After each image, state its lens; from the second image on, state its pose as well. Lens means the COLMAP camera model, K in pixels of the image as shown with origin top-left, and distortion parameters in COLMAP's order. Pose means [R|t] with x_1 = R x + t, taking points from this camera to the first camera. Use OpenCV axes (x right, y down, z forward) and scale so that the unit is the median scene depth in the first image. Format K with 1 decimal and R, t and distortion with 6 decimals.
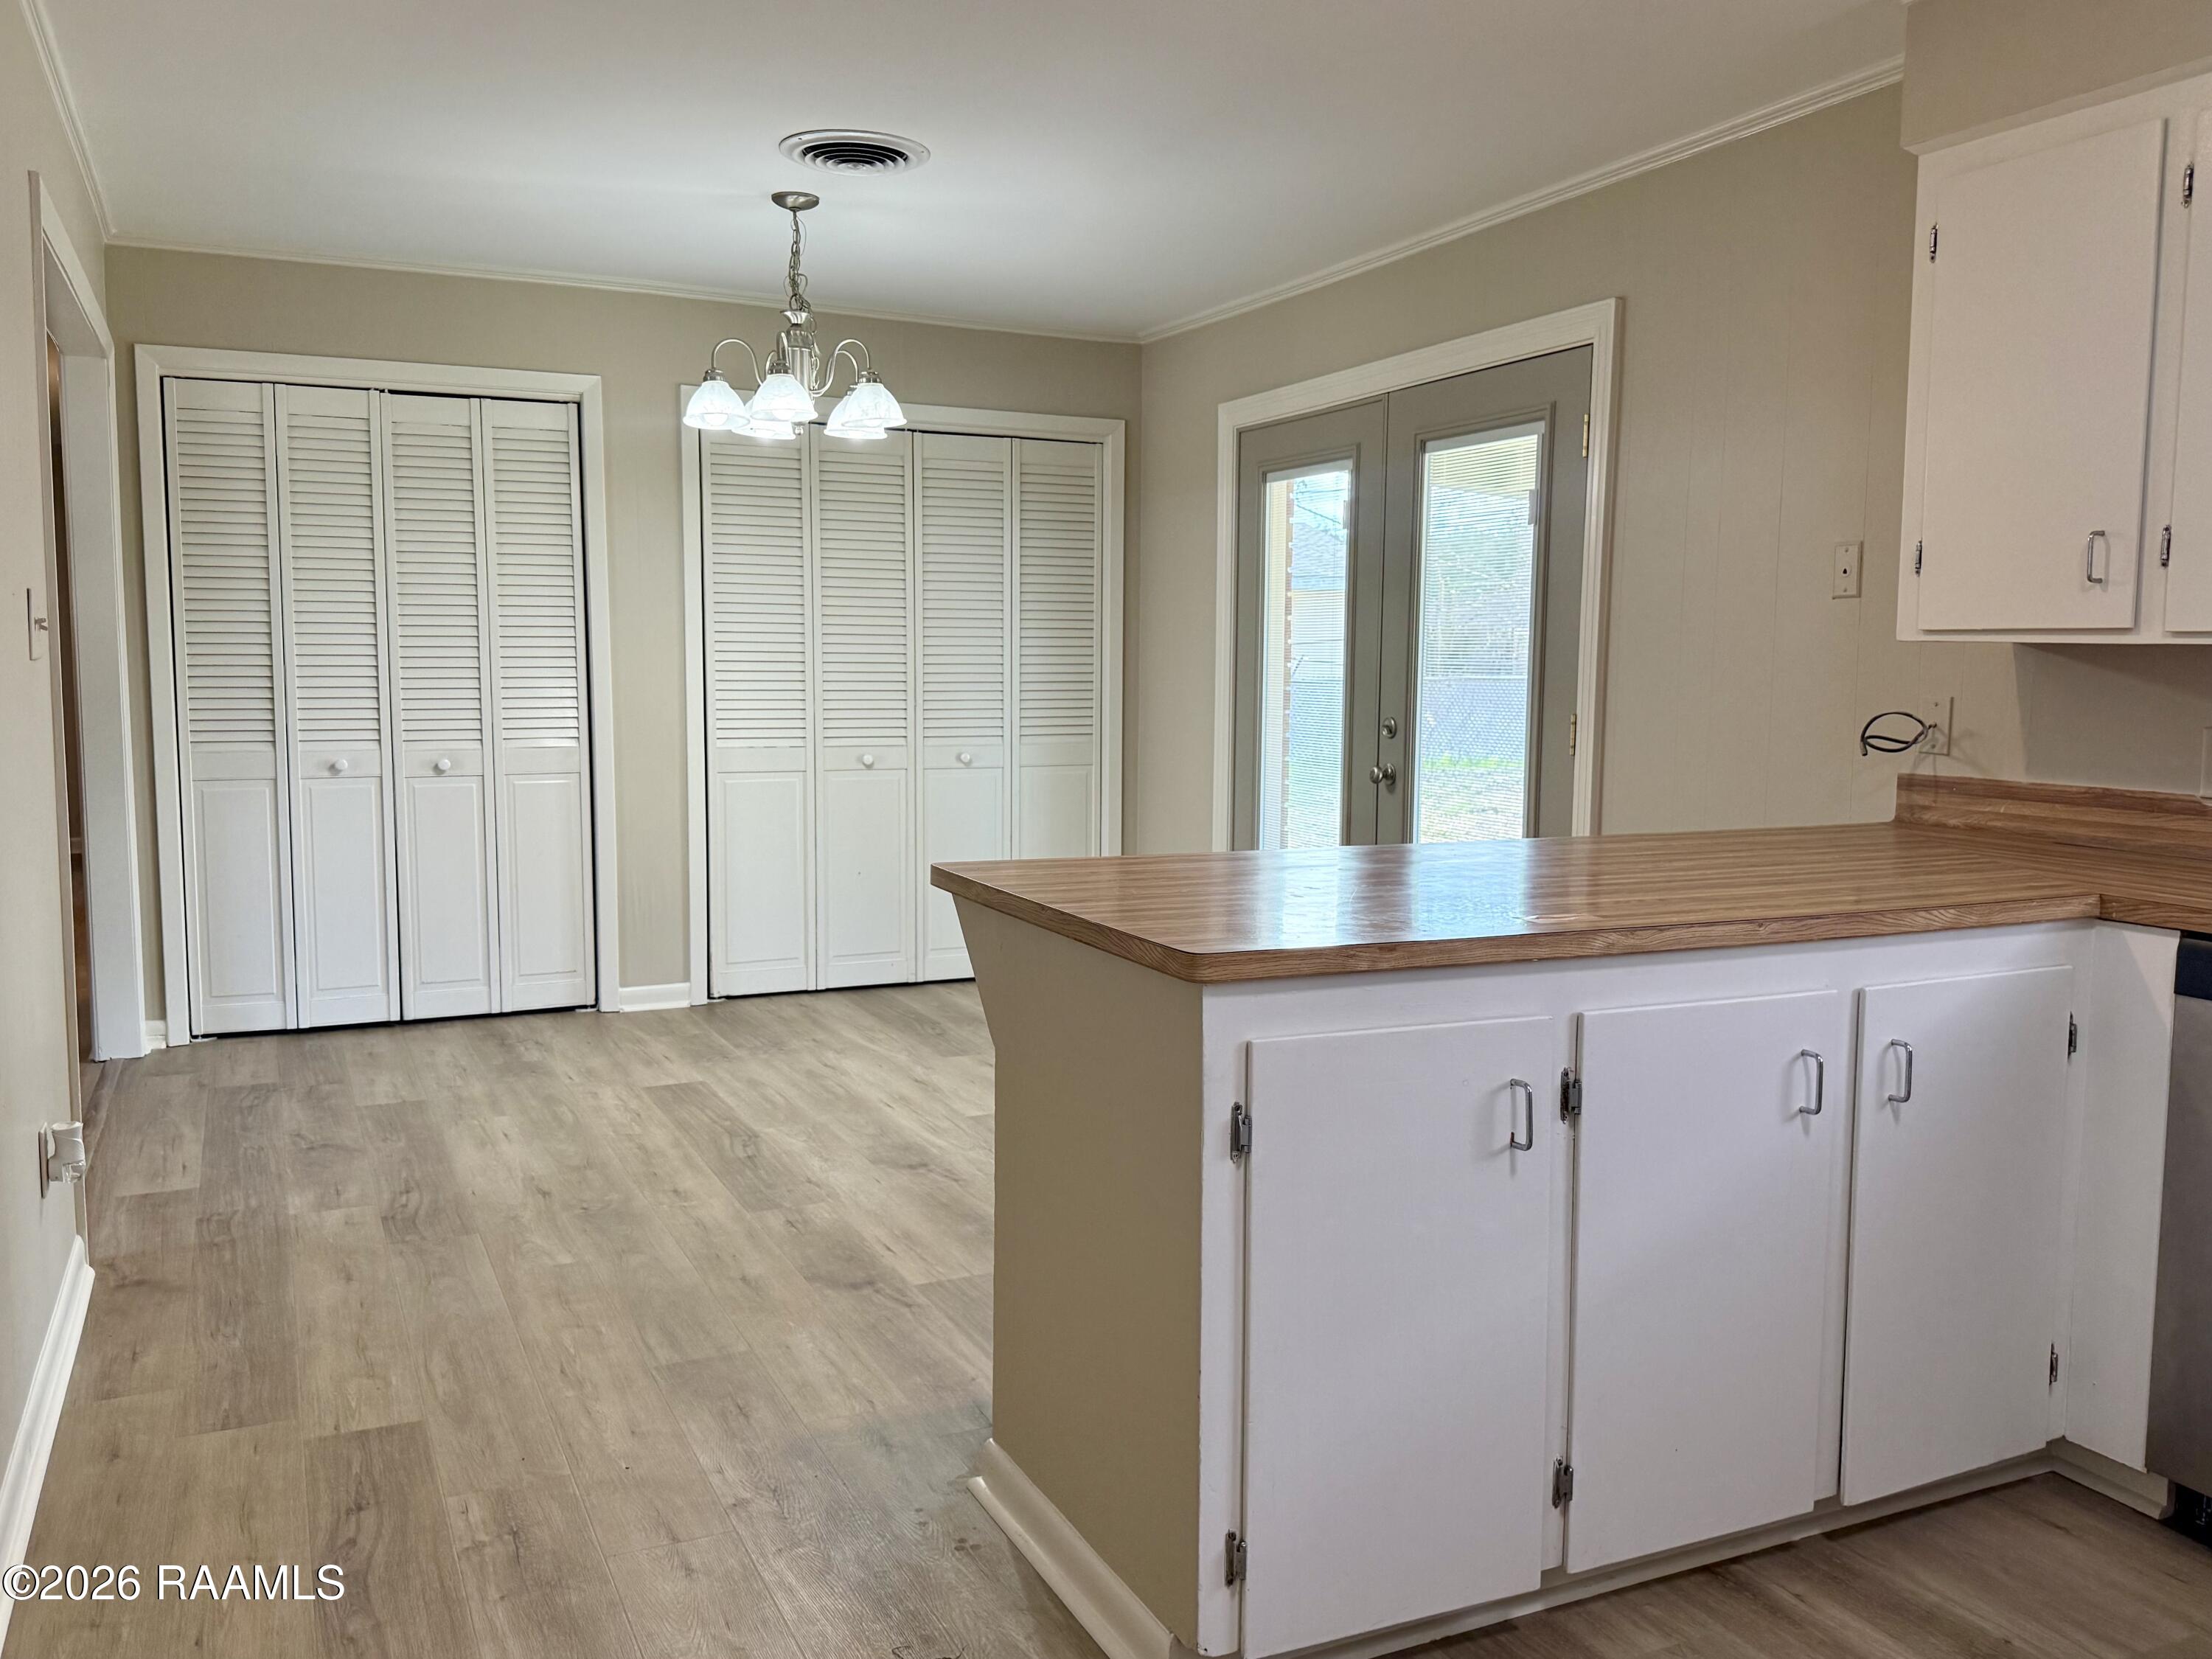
lens RADIAL K [[1732.5, 0, 1108.6], [0, 1732.5, 812.2], [0, 0, 1]] dist [0.107336, -0.231130]
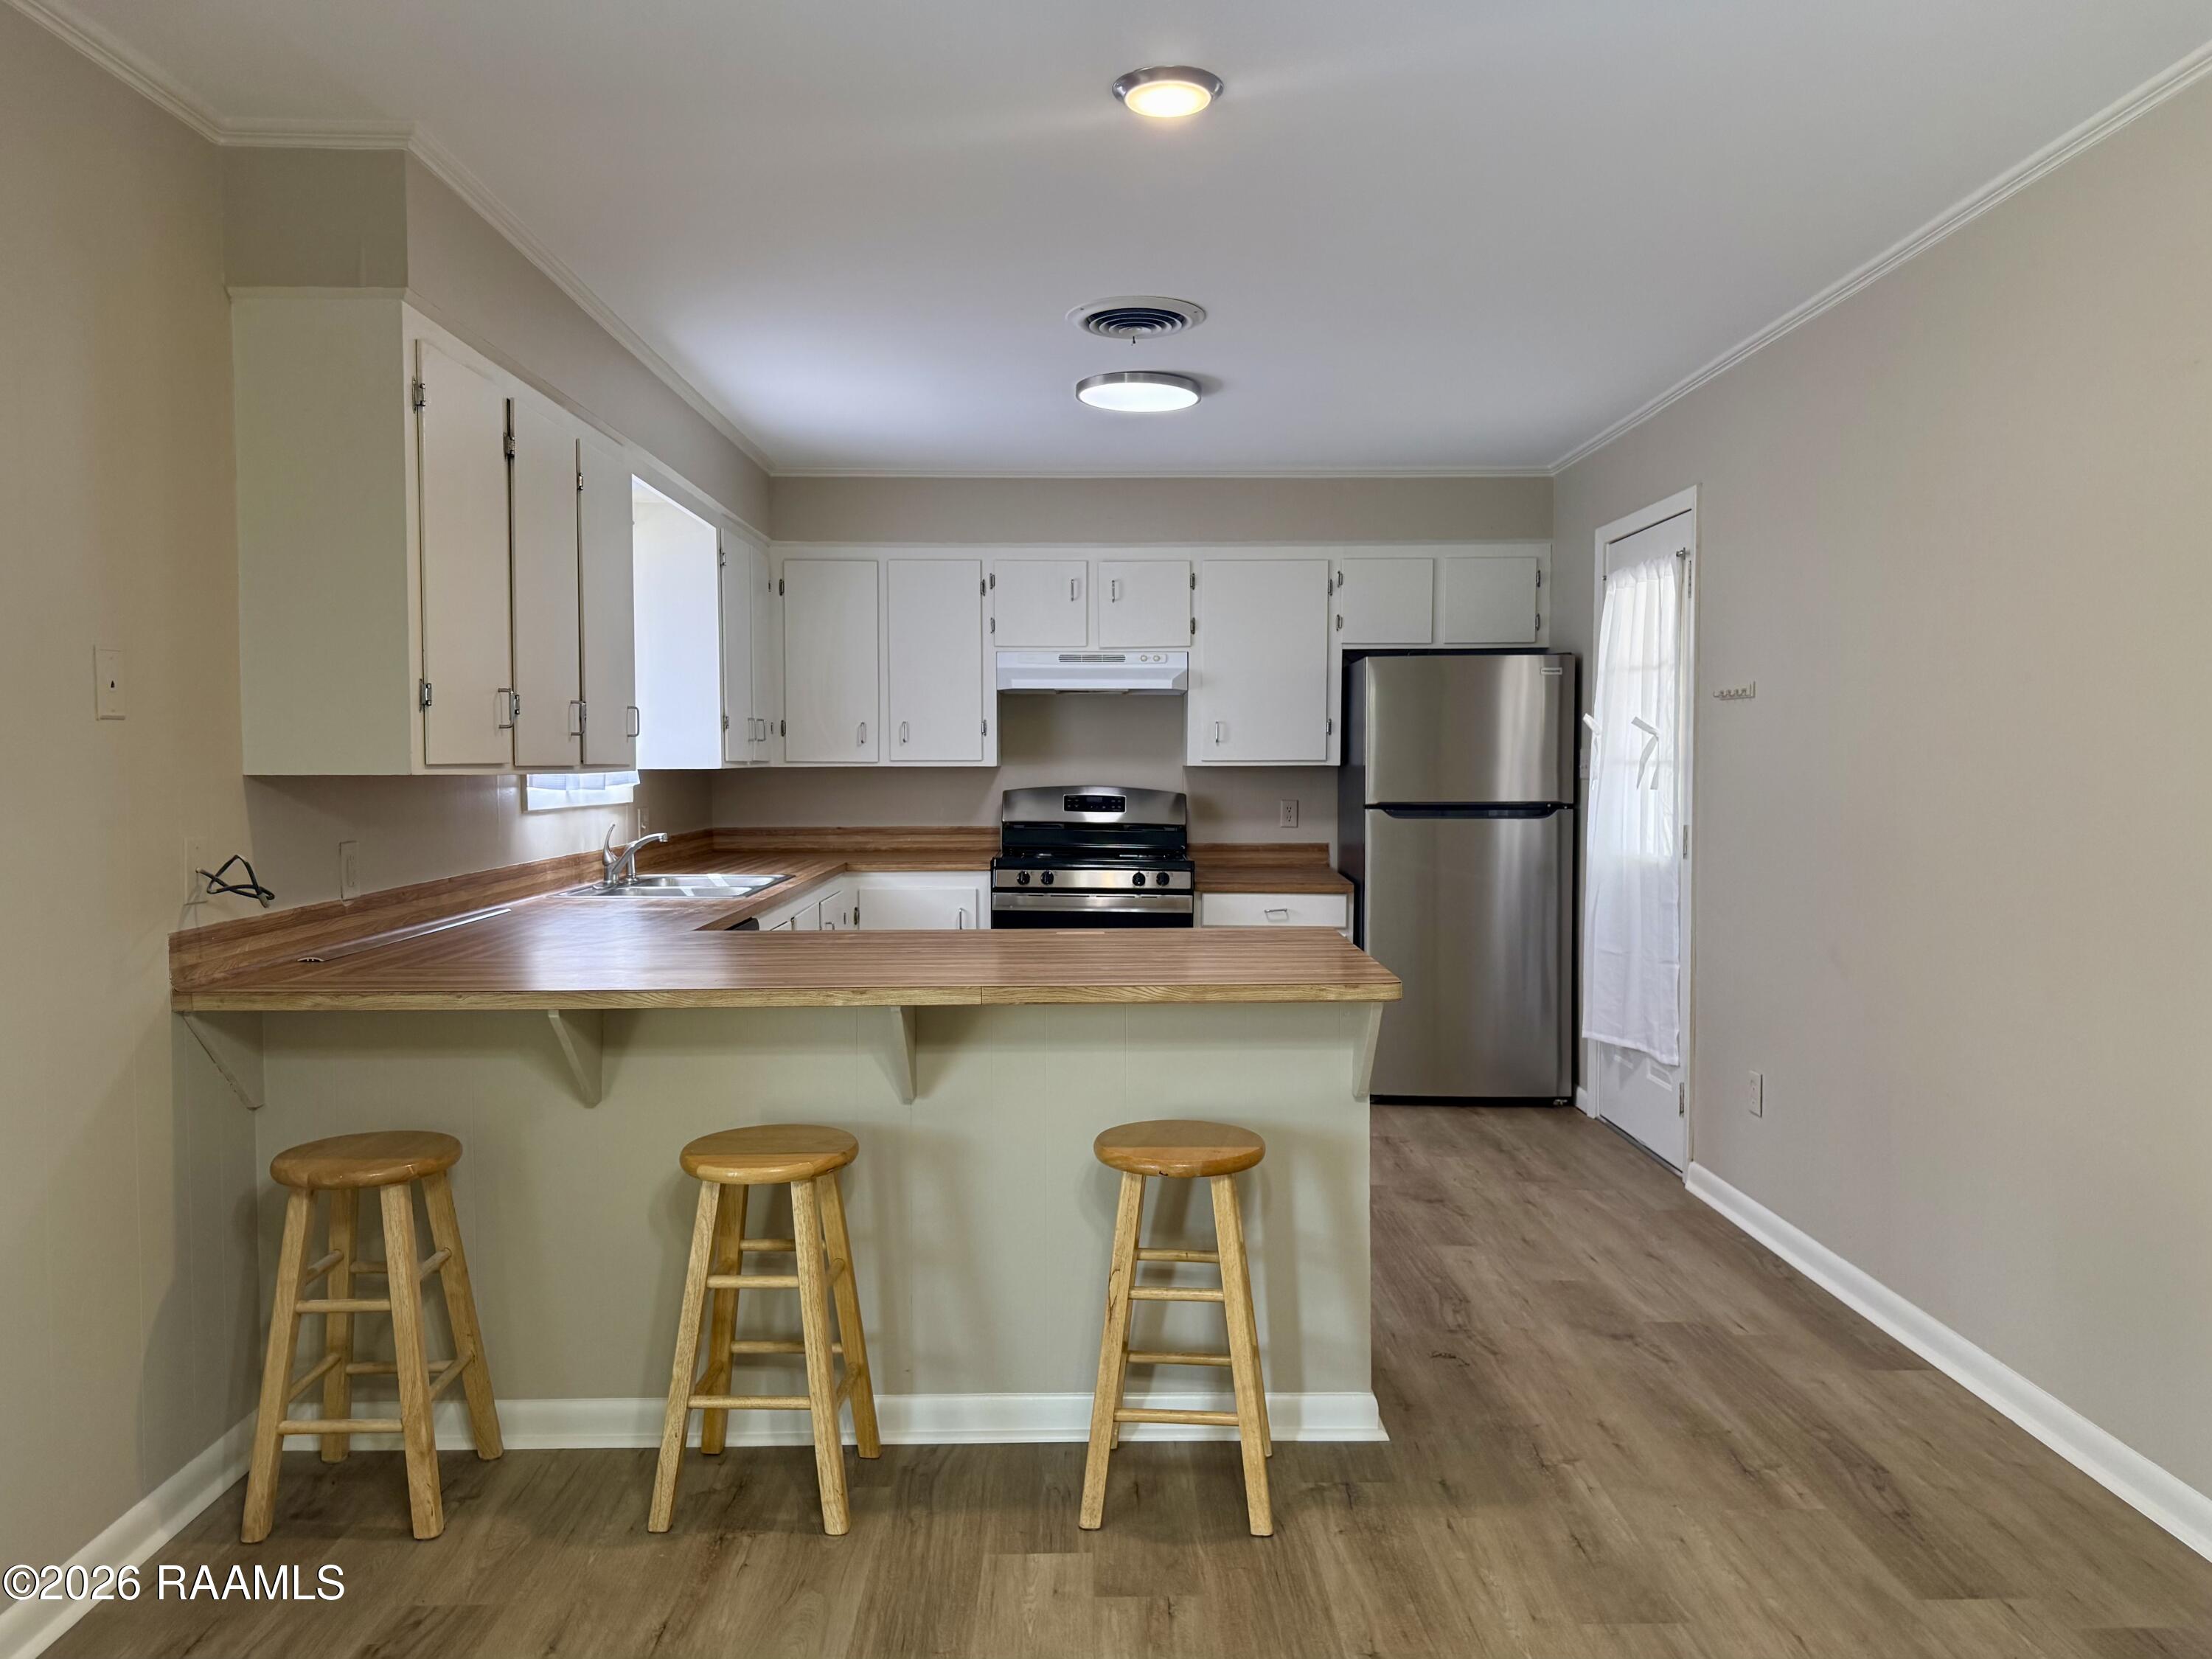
lens RADIAL K [[1586.8, 0, 1106.0], [0, 1586.8, 829.5], [0, 0, 1]] dist [0.106074, -0.162995]
pose [[-0.906835, -0.026545, 0.420650, -0.180492], [0.032245, 0.990721, 0.132032, -0.105258], [-0.420251, 0.133295, -0.897564, 0.999690]]
